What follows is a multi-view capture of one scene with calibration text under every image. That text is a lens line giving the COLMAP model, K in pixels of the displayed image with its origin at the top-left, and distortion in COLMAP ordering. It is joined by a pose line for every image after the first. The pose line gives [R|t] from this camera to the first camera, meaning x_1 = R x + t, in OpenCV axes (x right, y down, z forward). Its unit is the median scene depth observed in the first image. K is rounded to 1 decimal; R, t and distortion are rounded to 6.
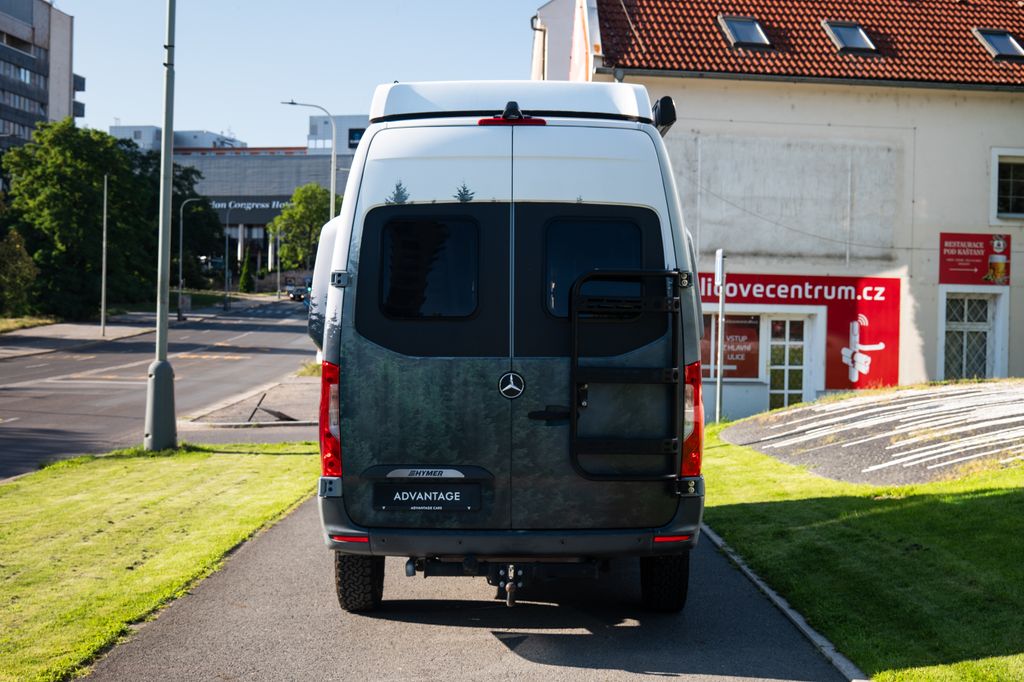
lens RADIAL K [[1299.2, 0, 512.0], [0, 1299.2, 341.0], [0, 0, 1]] dist [0.005752, -0.004707]
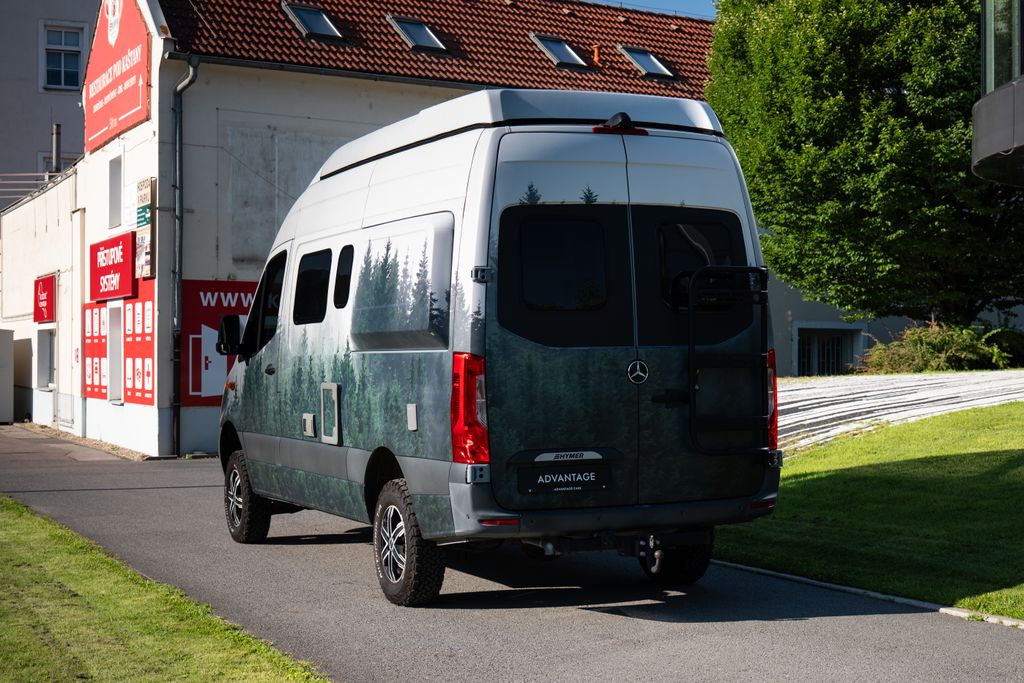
lens RADIAL K [[1472.2, 0, 512.0], [0, 1472.2, 341.5], [0, 0, 1]] dist [0.000469, 0.006849]
pose [[0.926331, -0.013855, 0.376455, -0.558834], [0.019488, 0.999748, -0.011160, 0.019930], [-0.376205, 0.017674, 0.926368, -0.106026]]
